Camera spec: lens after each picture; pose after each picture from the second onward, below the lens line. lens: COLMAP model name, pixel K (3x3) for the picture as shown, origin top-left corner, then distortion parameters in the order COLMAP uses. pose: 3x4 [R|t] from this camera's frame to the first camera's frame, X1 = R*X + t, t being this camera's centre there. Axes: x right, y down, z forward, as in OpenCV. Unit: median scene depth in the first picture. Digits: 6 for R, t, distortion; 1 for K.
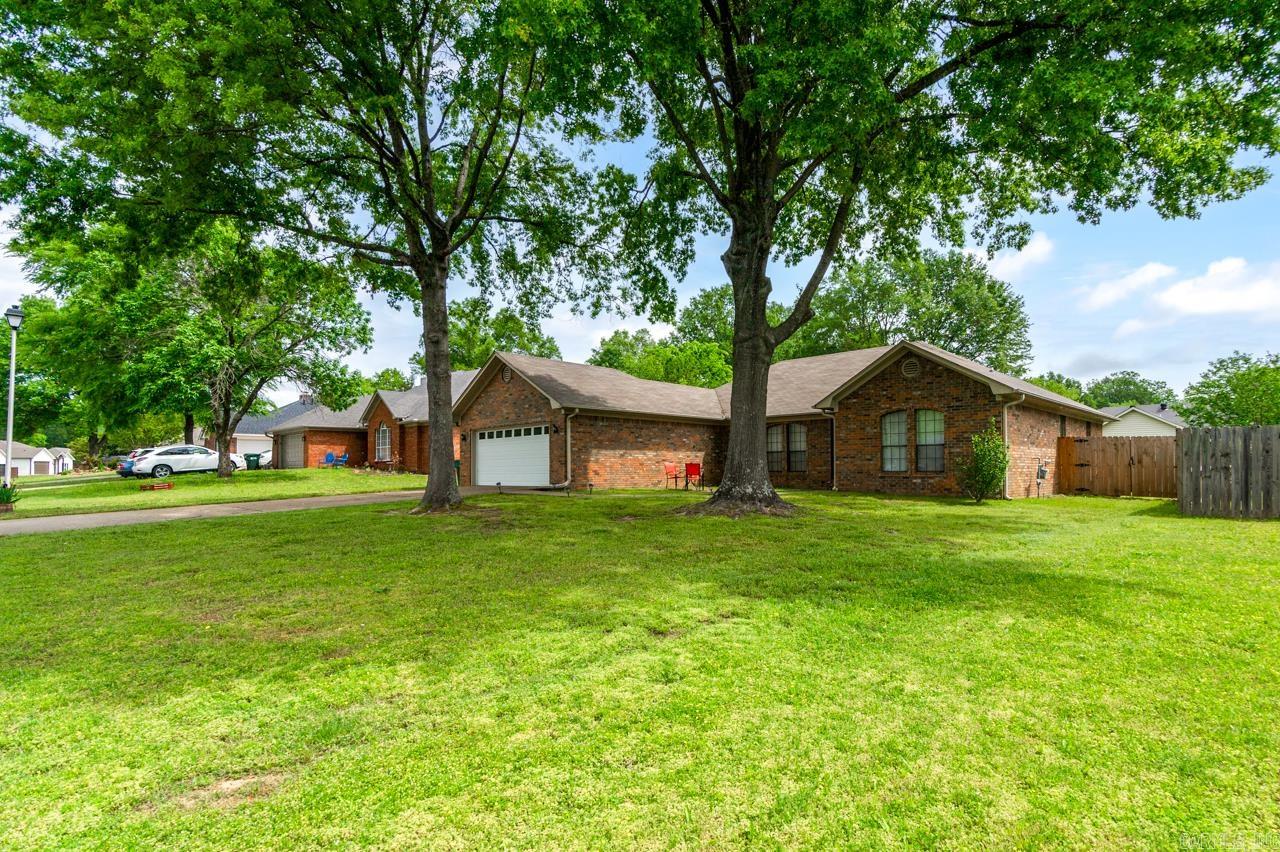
lens RADIAL K [[624.4, 0, 639.7], [0, 624.4, 459.7], [0, 0, 1]] dist [0.002978, 0.000575]
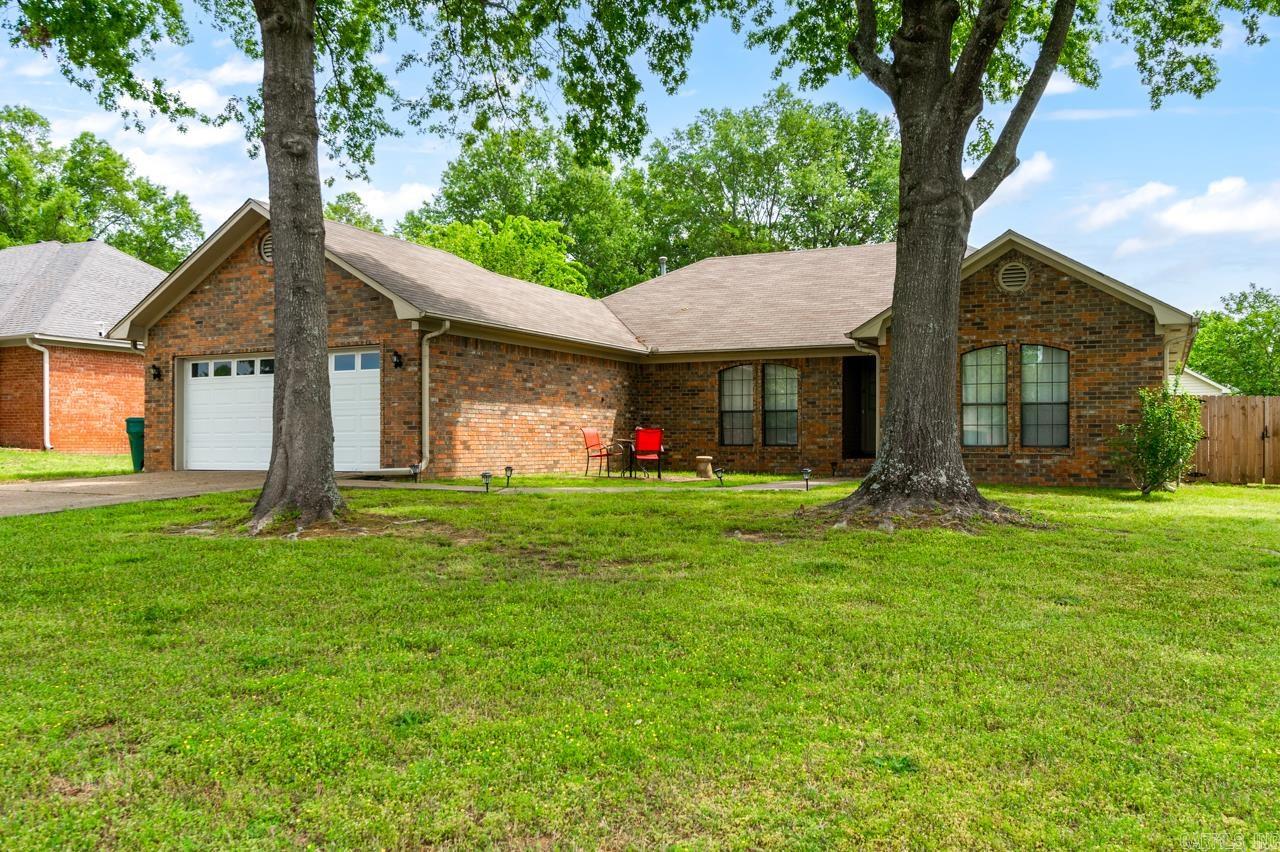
lens RADIAL K [[1040.4, 0, 640.0], [0, 1040.4, 426.0], [0, 0, 1]] dist [0.003063, -0.005620]
pose [[0.953584, 0.010735, 0.300936, -0.201681], [-0.010863, 0.999940, -0.001248, 0.004129], [-0.300932, -0.002079, 0.953643, 0.131818]]
